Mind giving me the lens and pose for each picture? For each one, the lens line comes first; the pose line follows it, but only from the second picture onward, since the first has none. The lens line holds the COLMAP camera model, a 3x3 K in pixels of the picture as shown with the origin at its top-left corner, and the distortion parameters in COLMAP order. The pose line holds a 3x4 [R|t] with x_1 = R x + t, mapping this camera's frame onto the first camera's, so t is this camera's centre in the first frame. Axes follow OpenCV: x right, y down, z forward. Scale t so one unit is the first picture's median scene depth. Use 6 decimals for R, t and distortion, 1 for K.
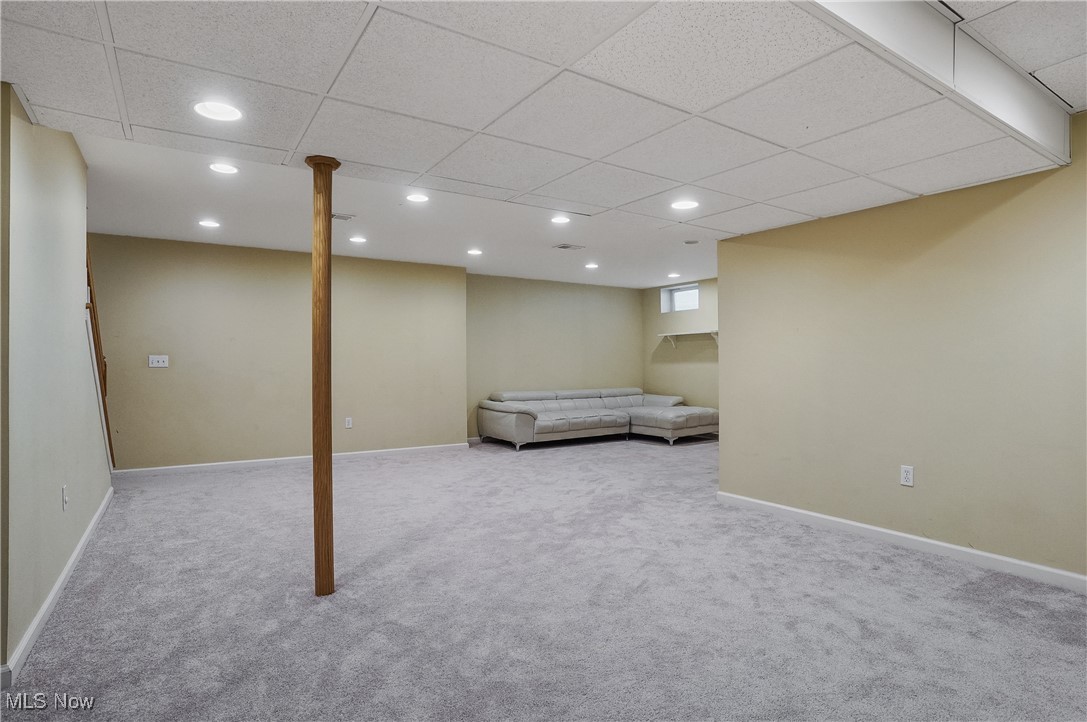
lens RADIAL K [[569.4, 0, 540.8], [0, 569.4, 364.6], [0, 0, 1]] dist [-0.075793, 0.039186]
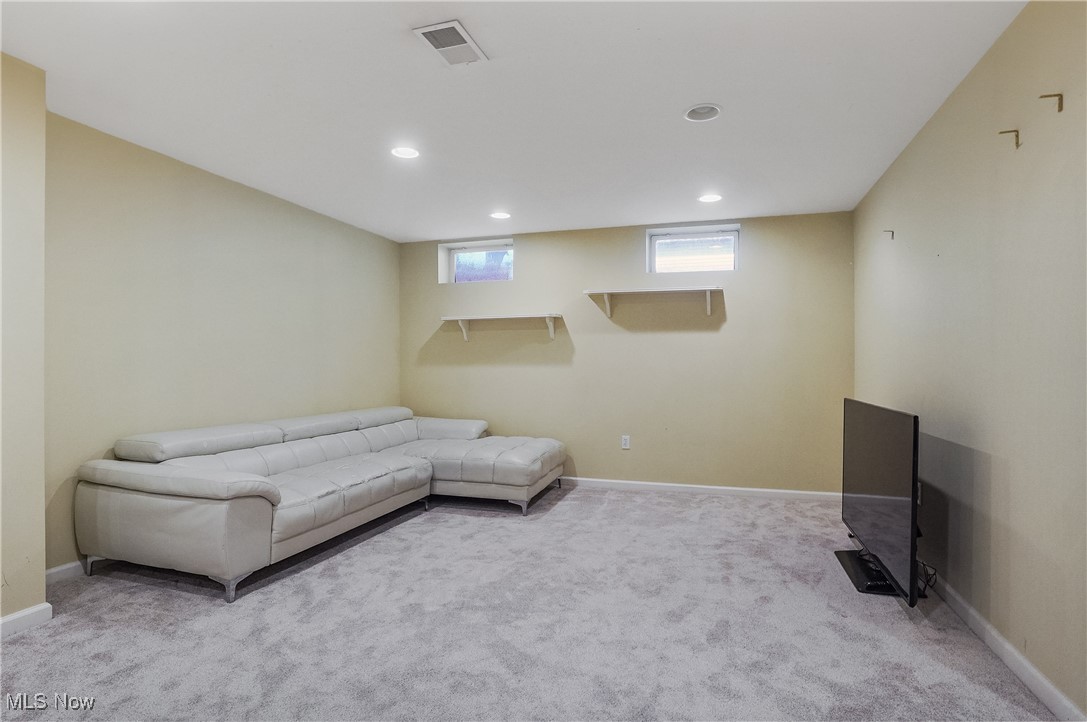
lens RADIAL K [[569.4, 0, 541.4], [0, 569.4, 362.2], [0, 0, 1]] dist [-0.075793, 0.039186]
pose [[0.770508, 0.010561, 0.637343, -0.104940], [-0.006289, 0.999940, -0.008966, -0.001170], [-0.637400, 0.002901, 0.770528, 0.529843]]
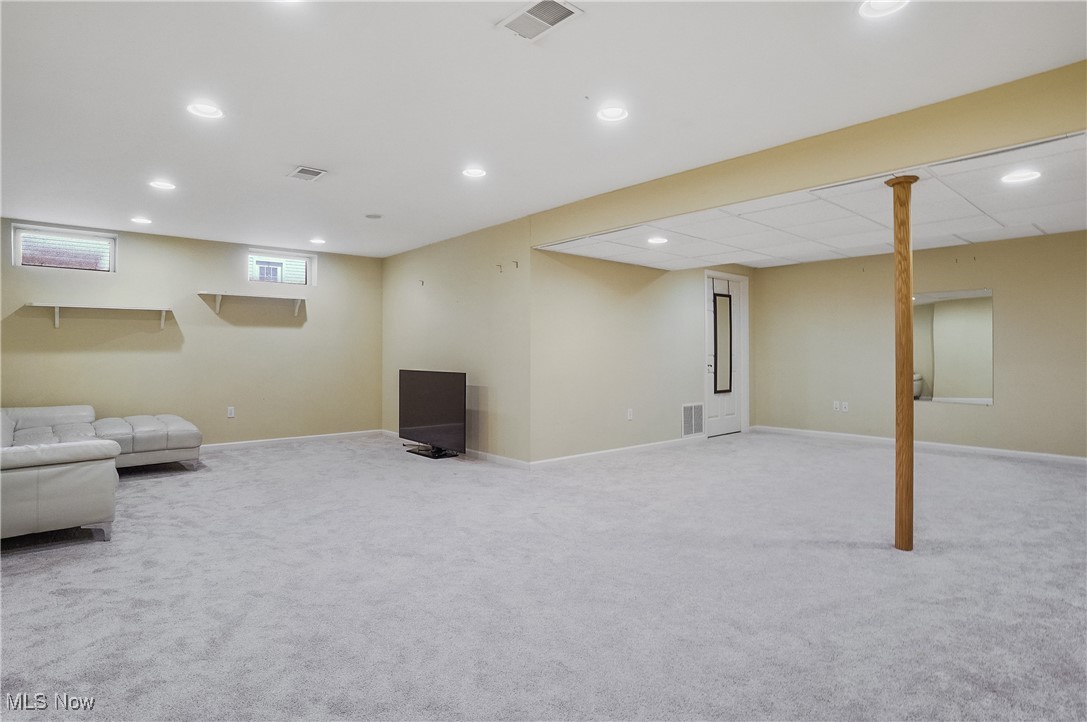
lens RADIAL K [[569.4, 0, 543.9], [0, 569.4, 356.3], [0, 0, 1]] dist [-0.075793, 0.039186]
pose [[-0.145952, -0.002711, 0.989288, -0.475050], [0.001301, 0.999995, 0.002932, 0.000499], [-0.989291, 0.001715, -0.145948, 0.632511]]
